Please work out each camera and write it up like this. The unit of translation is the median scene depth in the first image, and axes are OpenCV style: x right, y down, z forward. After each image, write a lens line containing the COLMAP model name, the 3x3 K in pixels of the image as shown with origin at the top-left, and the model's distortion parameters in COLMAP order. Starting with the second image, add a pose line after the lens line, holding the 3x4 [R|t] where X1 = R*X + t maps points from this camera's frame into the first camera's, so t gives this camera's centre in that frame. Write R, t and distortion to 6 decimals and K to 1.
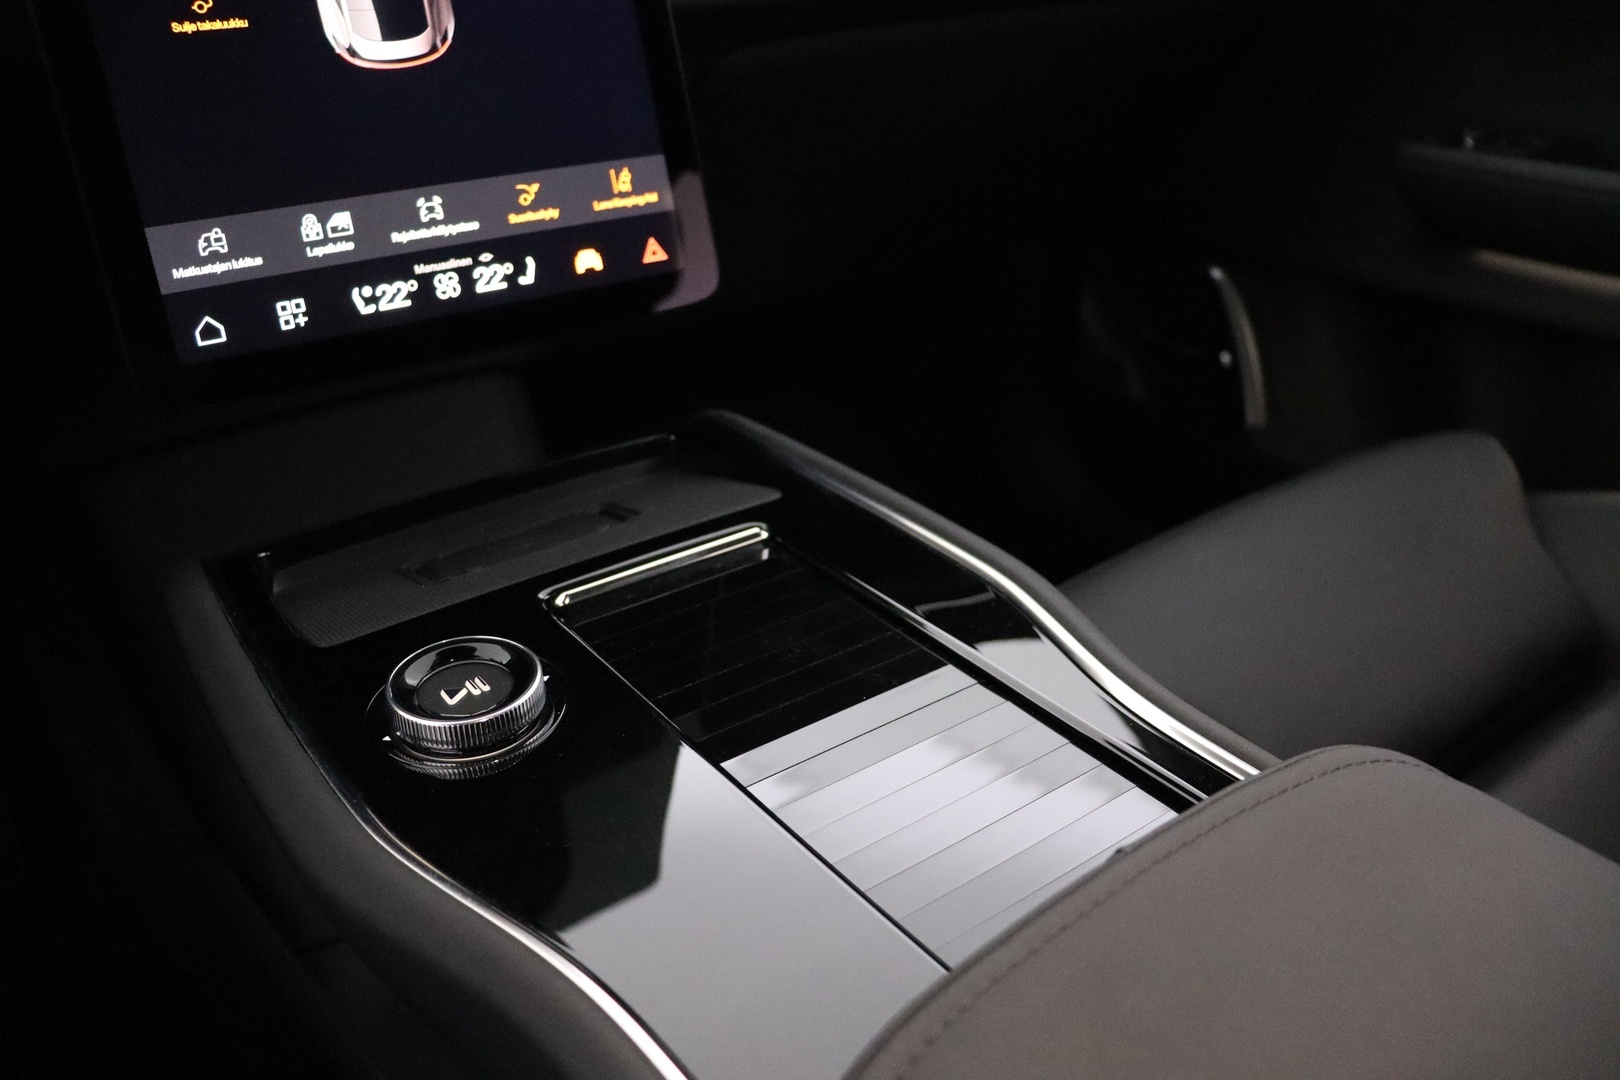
lens RADIAL K [[1309.7, 0, 810.0], [0, 1309.7, 540.0], [0, 0, 1]] dist [-0.189601, 0.170767]
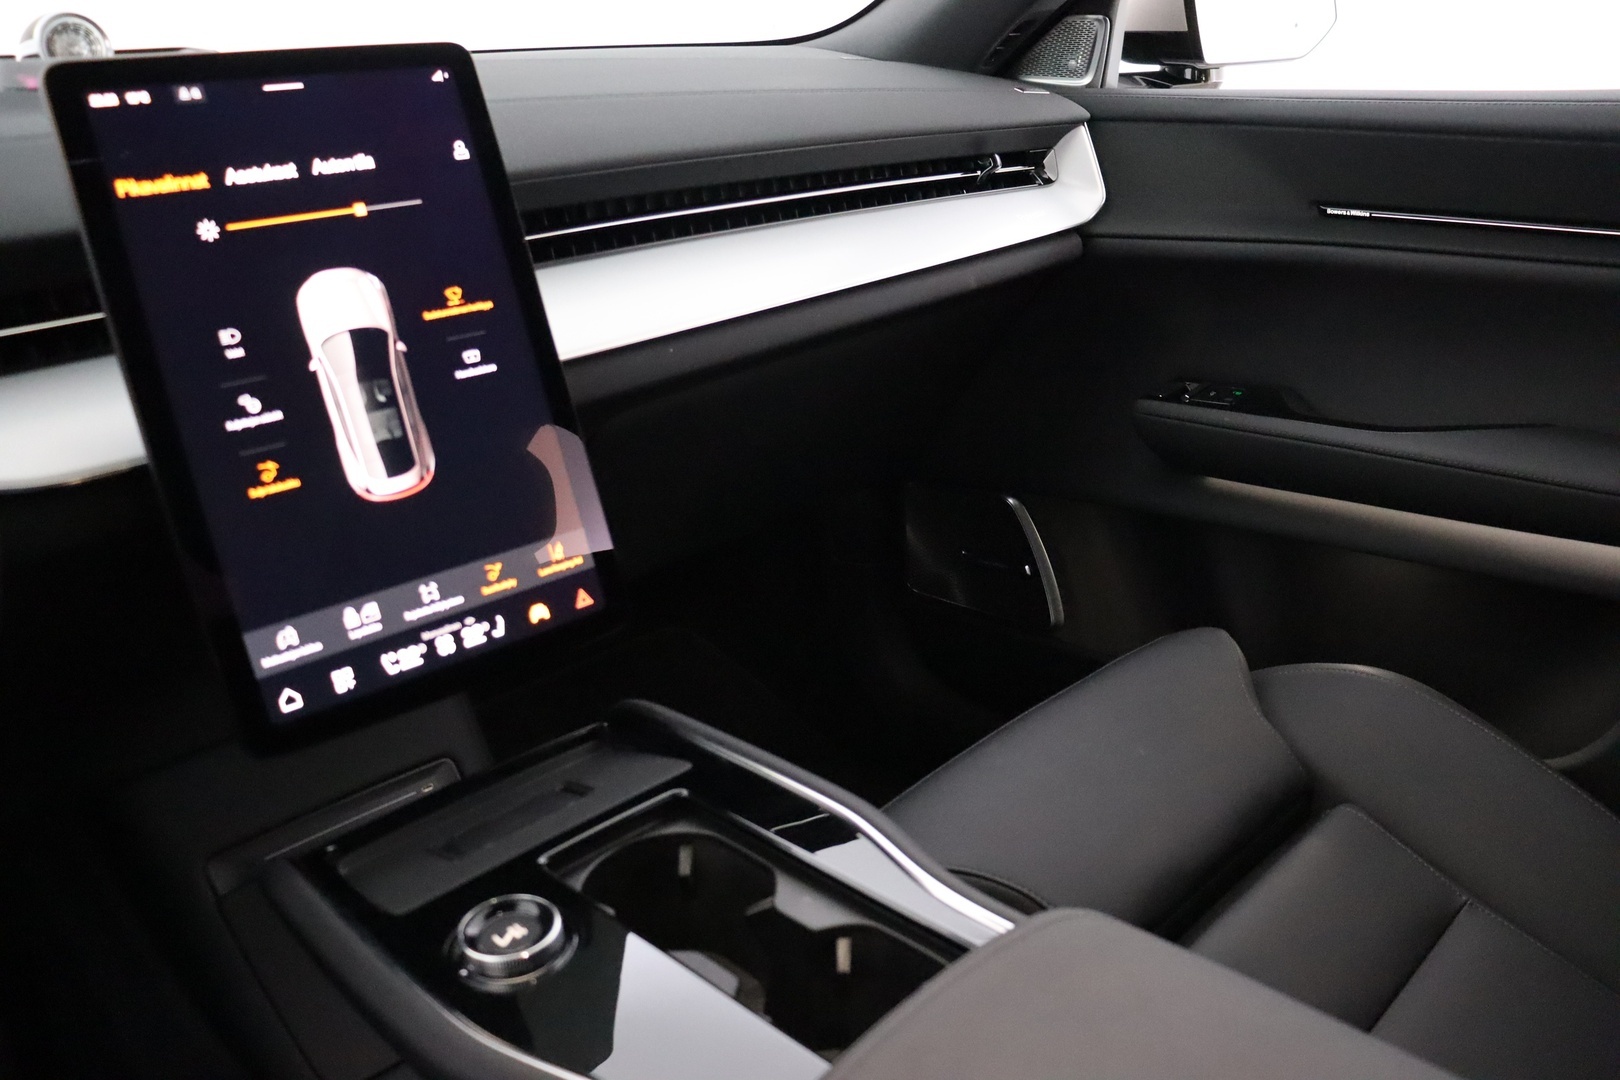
lens RADIAL K [[1309.7, 0, 810.0], [0, 1309.7, 540.0], [0, 0, 1]] dist [-0.189601, 0.170767]
pose [[0.989694, -0.092995, 0.108889, -0.027538], [0.105720, 0.987417, -0.117603, -0.102560], [-0.096583, 0.127903, 0.987073, -0.469618]]
